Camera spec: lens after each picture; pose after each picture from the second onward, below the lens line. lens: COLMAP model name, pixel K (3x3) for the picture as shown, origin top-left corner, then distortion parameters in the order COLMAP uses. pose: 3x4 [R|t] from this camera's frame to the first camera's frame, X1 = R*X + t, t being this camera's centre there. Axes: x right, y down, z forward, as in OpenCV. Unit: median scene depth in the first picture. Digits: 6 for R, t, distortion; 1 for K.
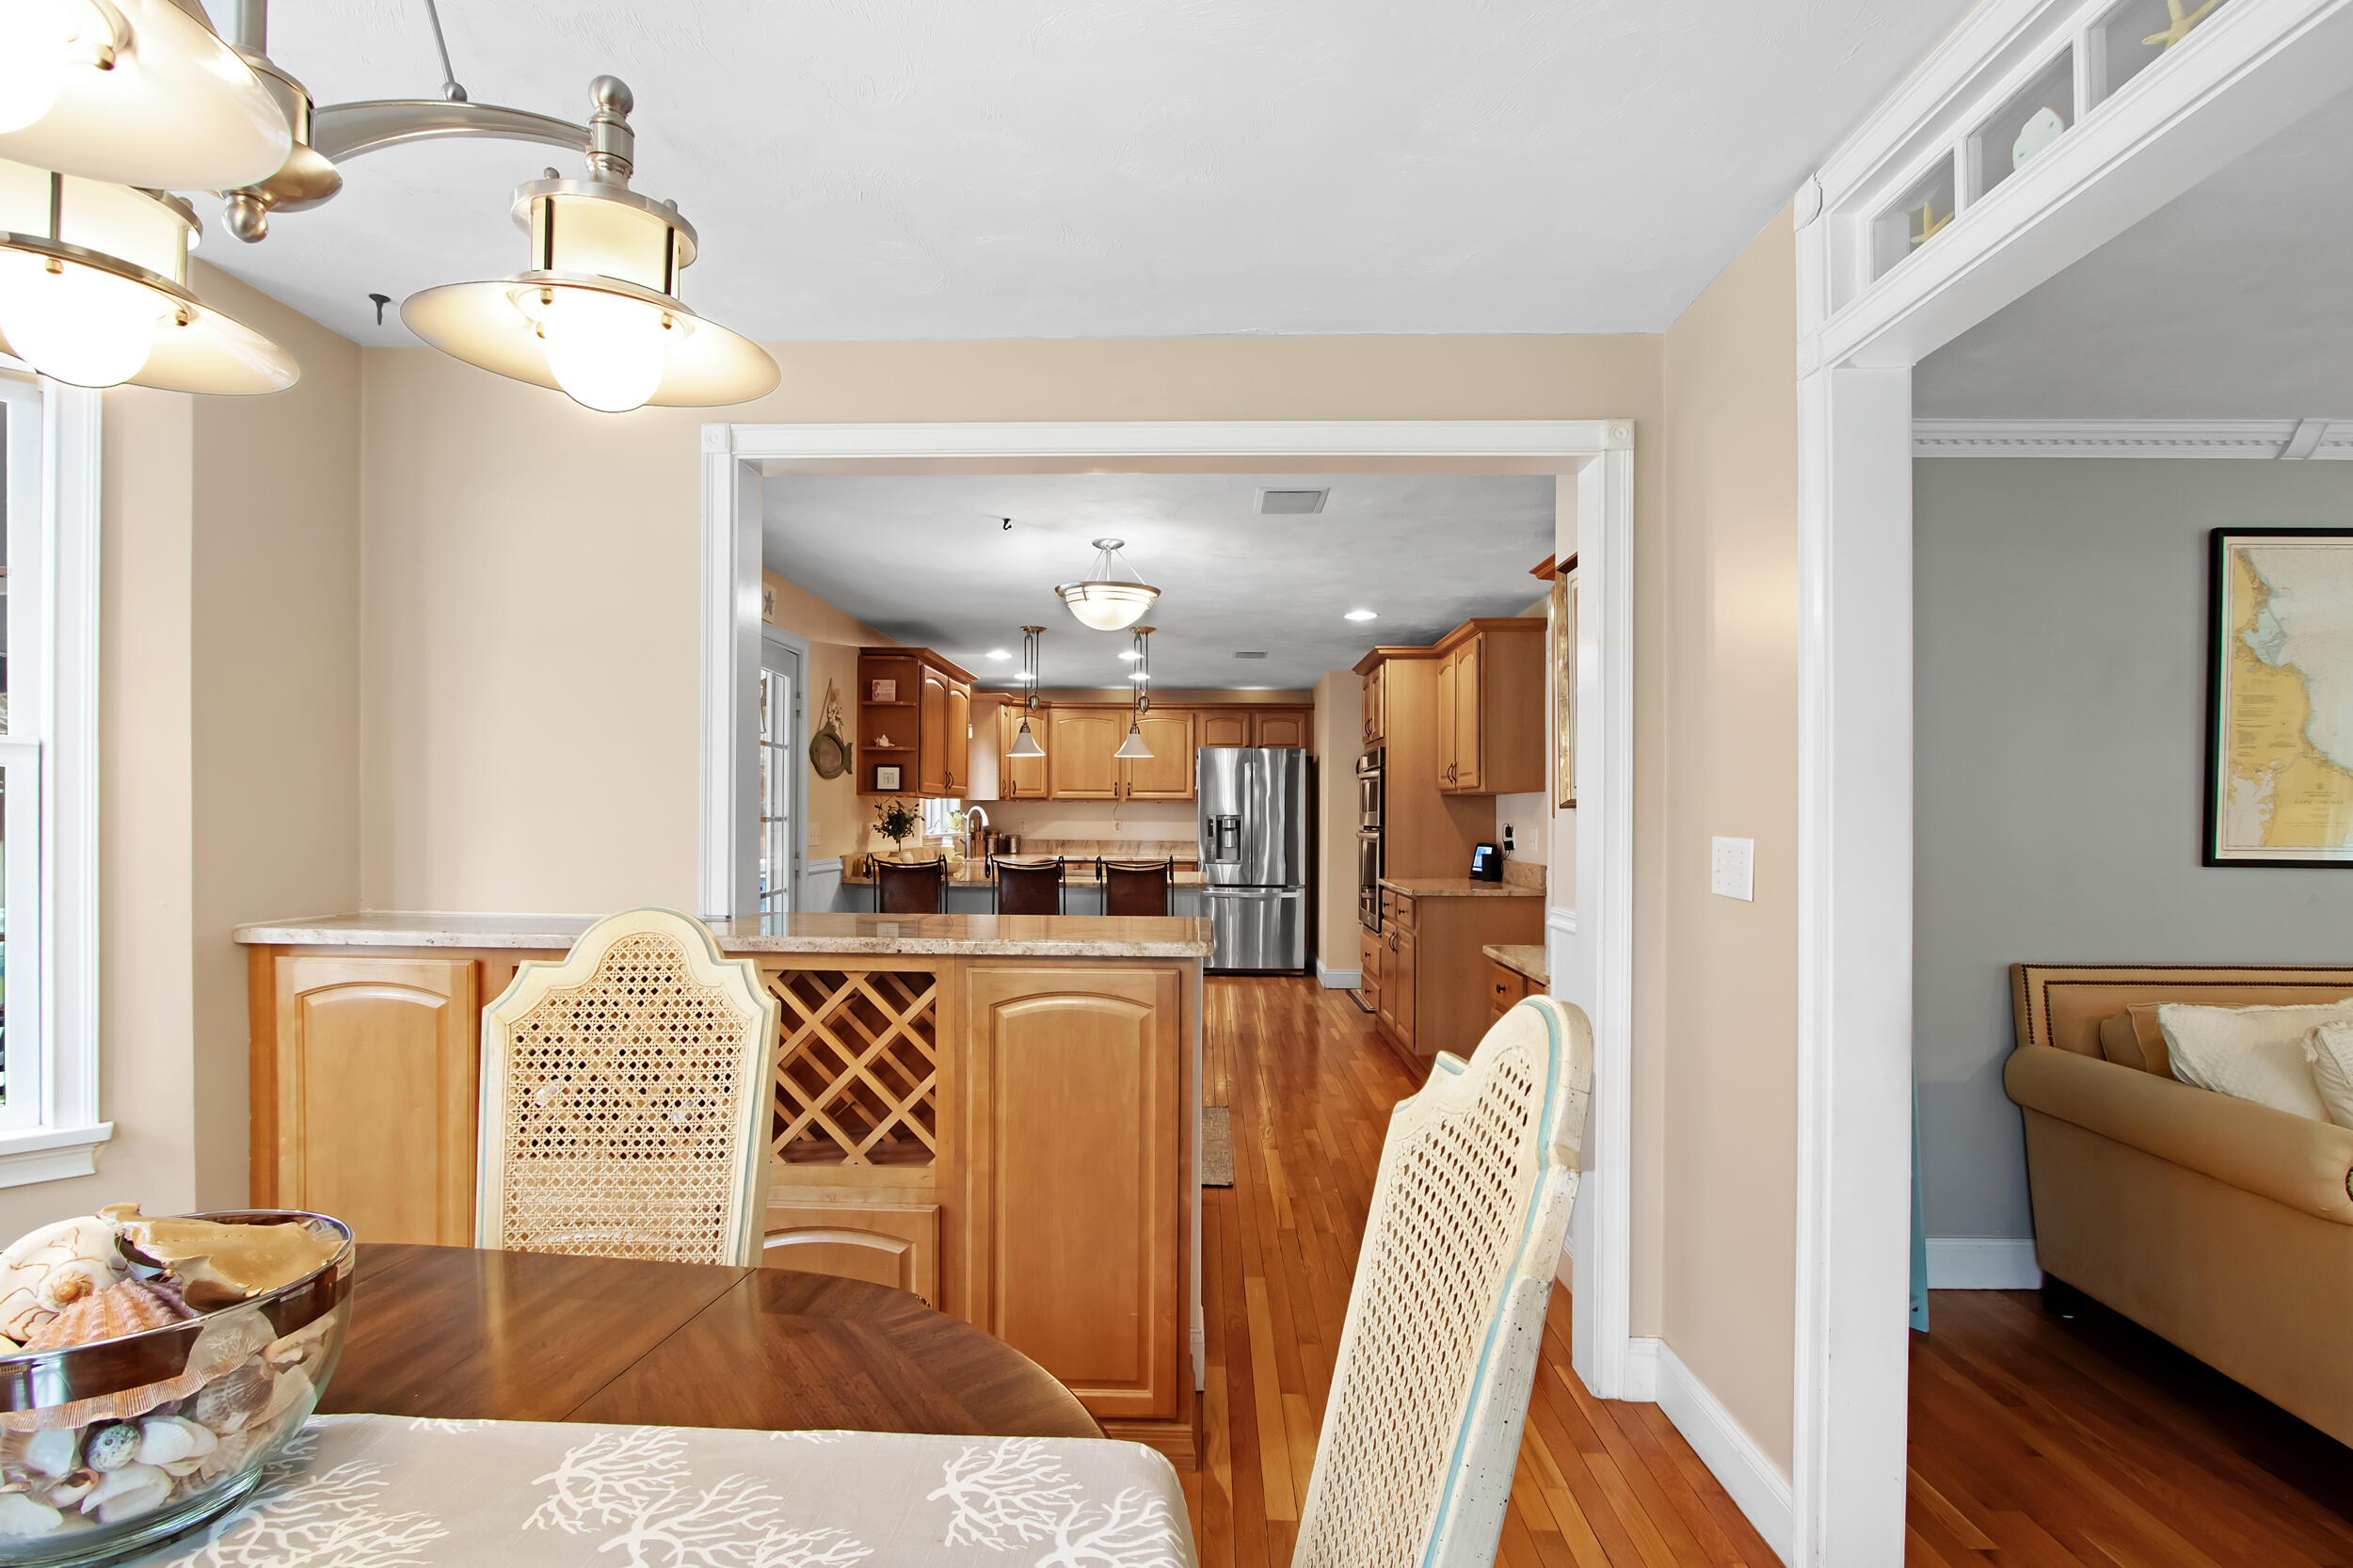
lens RADIAL K [[1112.2, 0, 1171.8], [0, 1112.2, 812.7], [0, 0, 1]] dist [-0.013793, -0.000161]
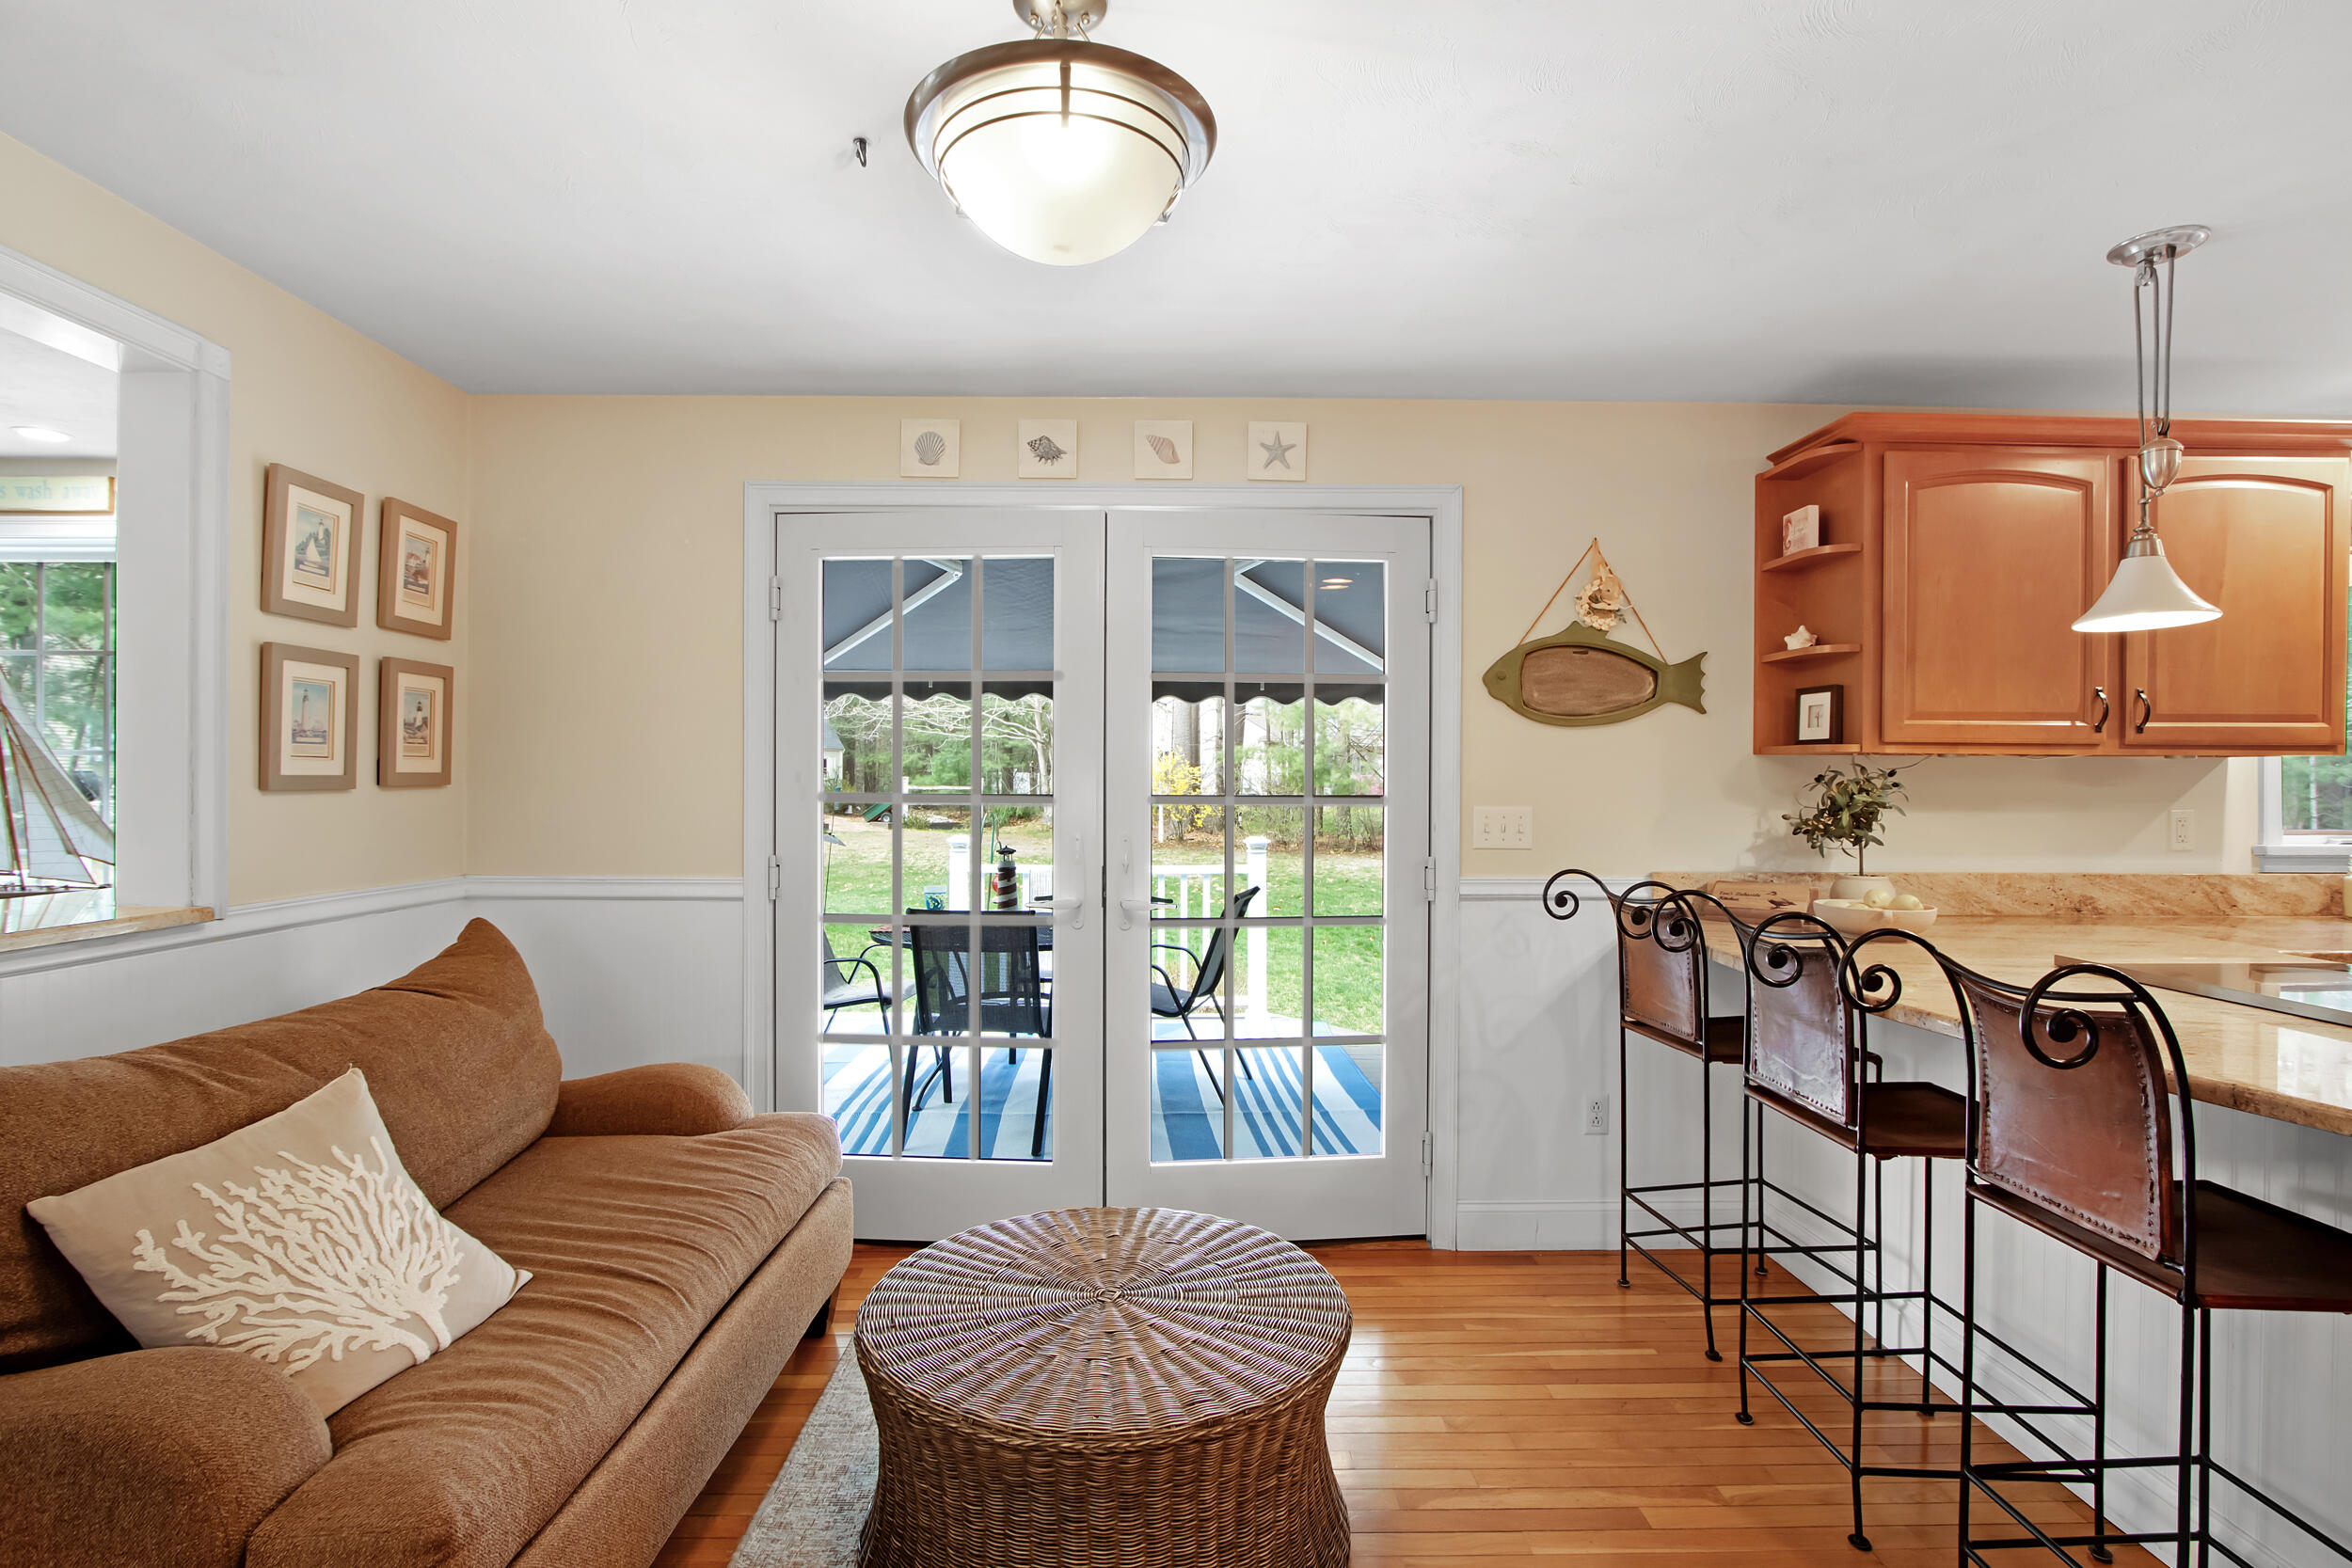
lens RADIAL K [[1113.3, 0, 1175.2], [0, 1113.3, 787.6], [0, 0, 1]] dist [-0.016223, 0.000463]
pose [[0.048414, -0.003428, -0.998821, 0.139059], [-0.003179, 0.999989, -0.003586, 0.001139], [0.998822, 0.003349, 0.048403, 0.501050]]
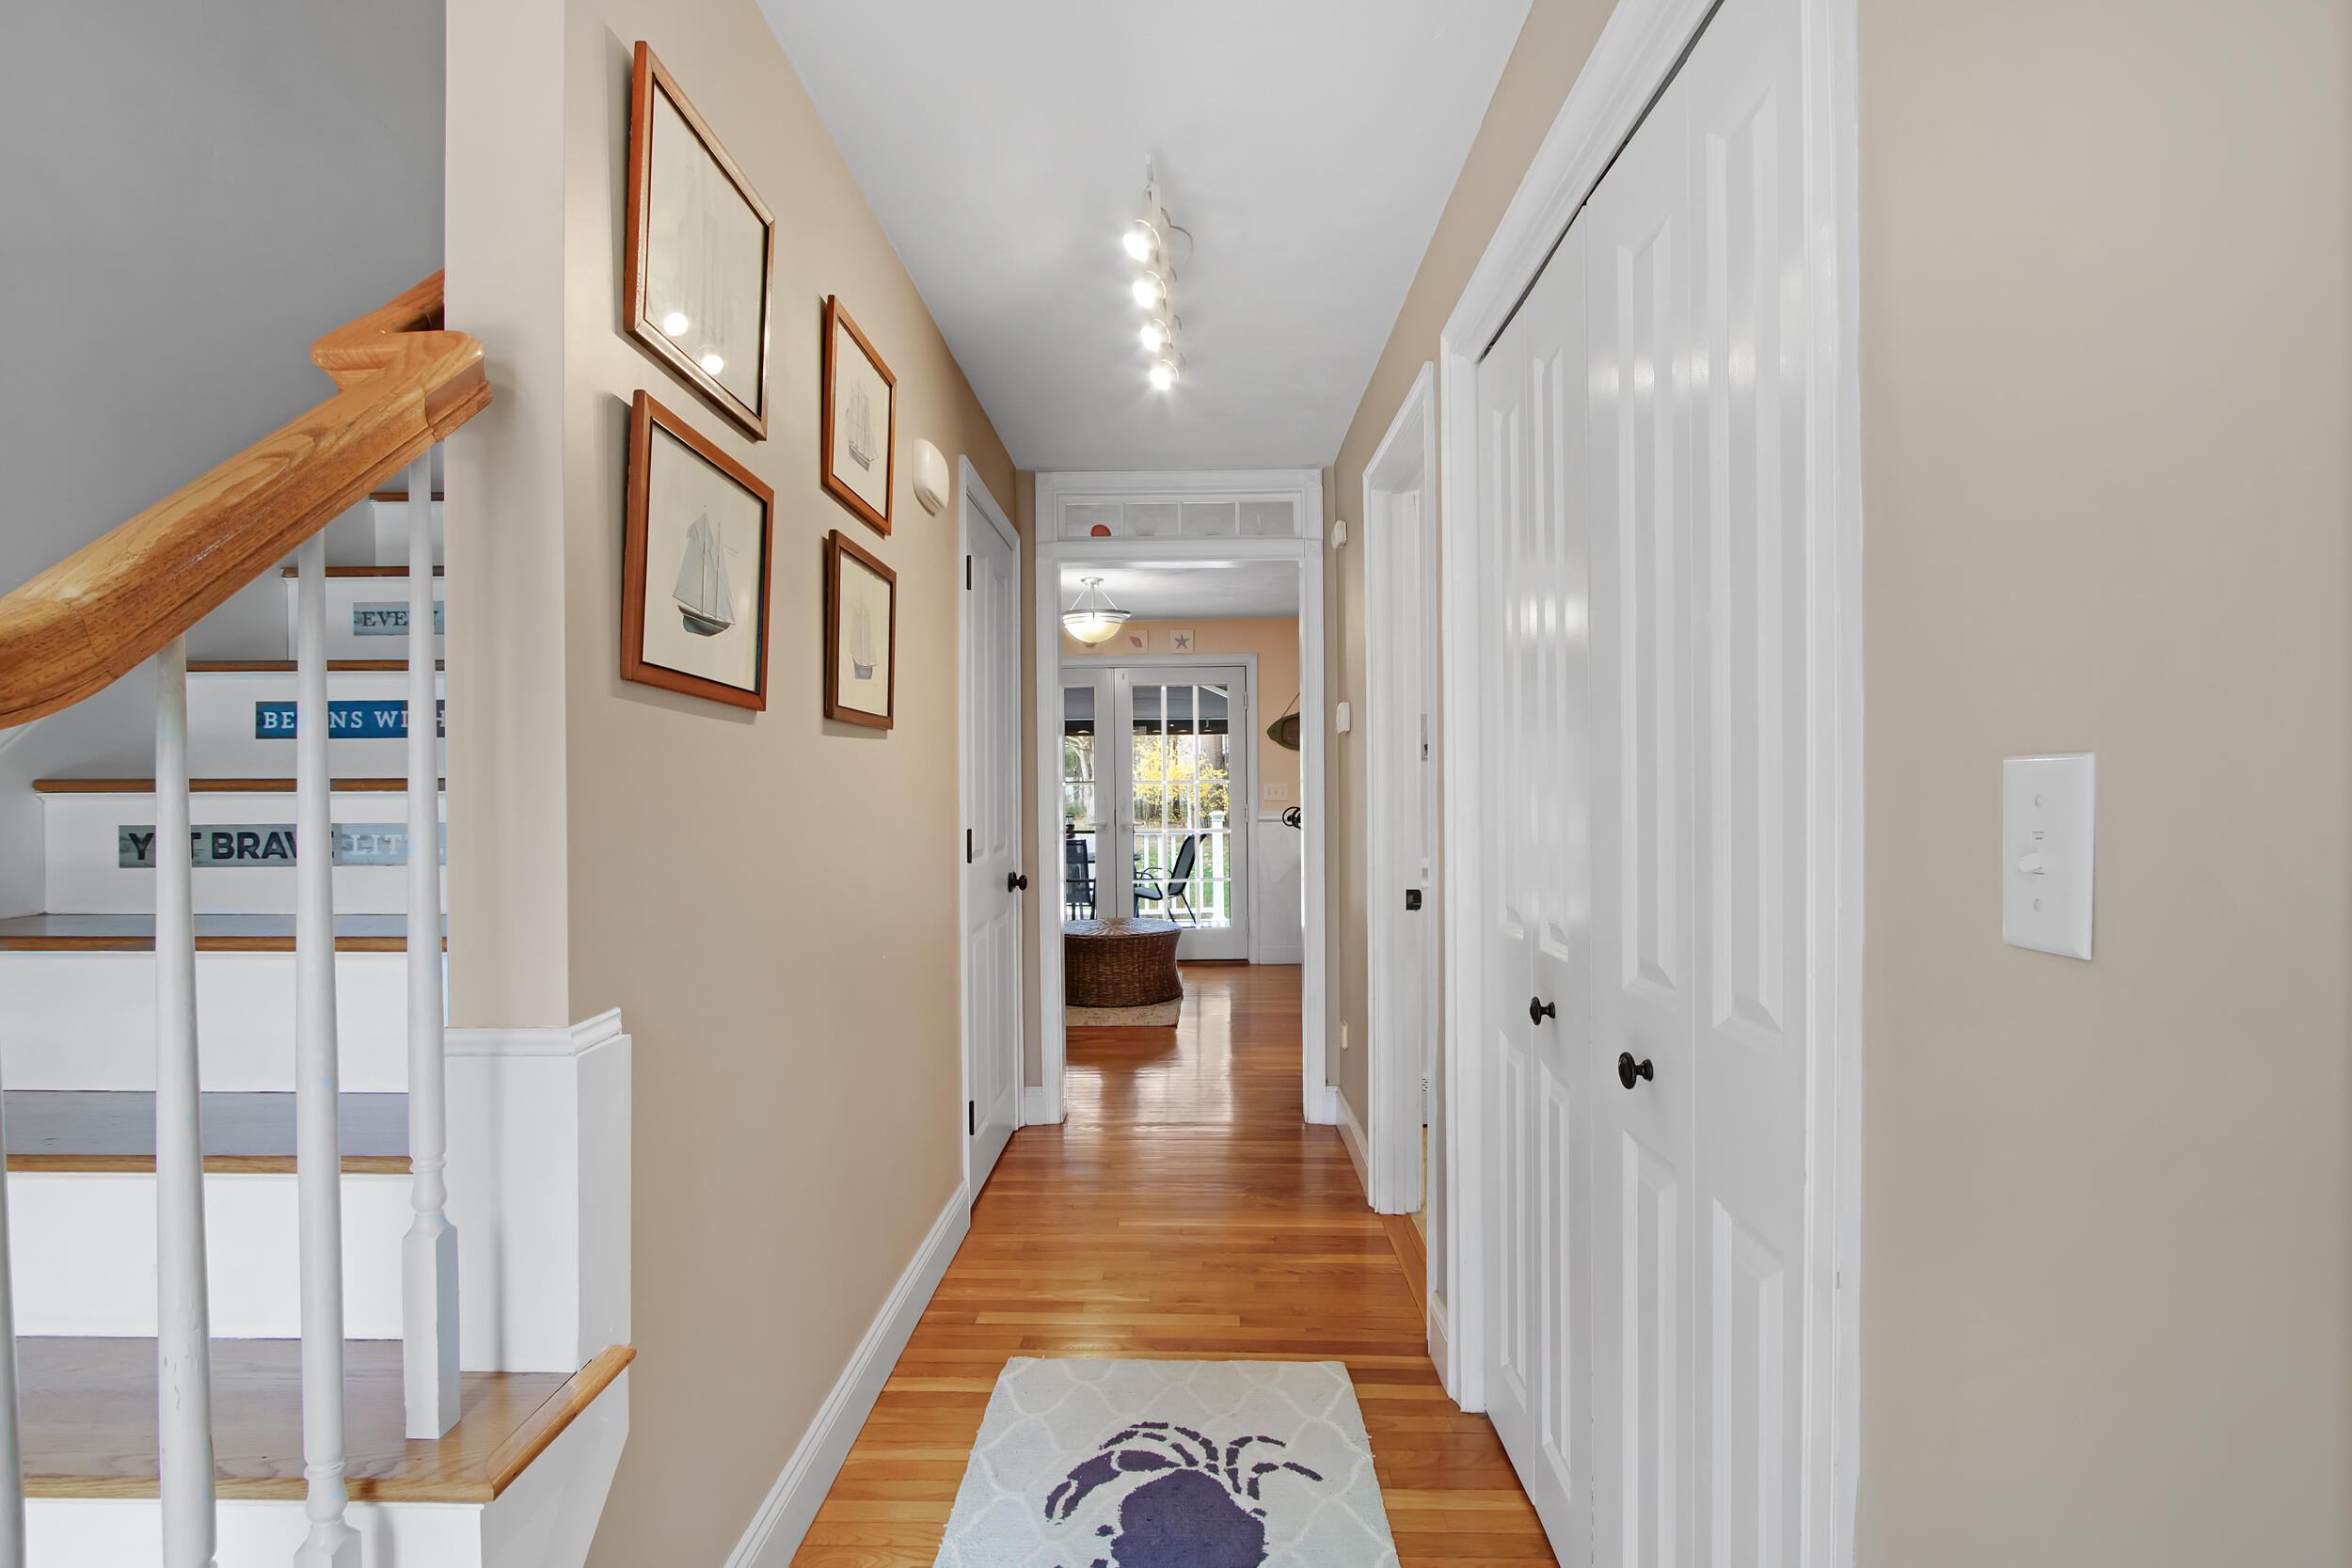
lens RADIAL K [[1184.5, 0, 1176.0], [0, 1184.5, 796.9], [0, 0, 1]] dist [-0.000273, -0.000938]
pose [[0.003450, -0.003217, -0.999989, 0.701985], [0.006464, 0.999974, -0.003194, 0.018088], [0.999973, -0.006452, 0.003471, 0.539994]]
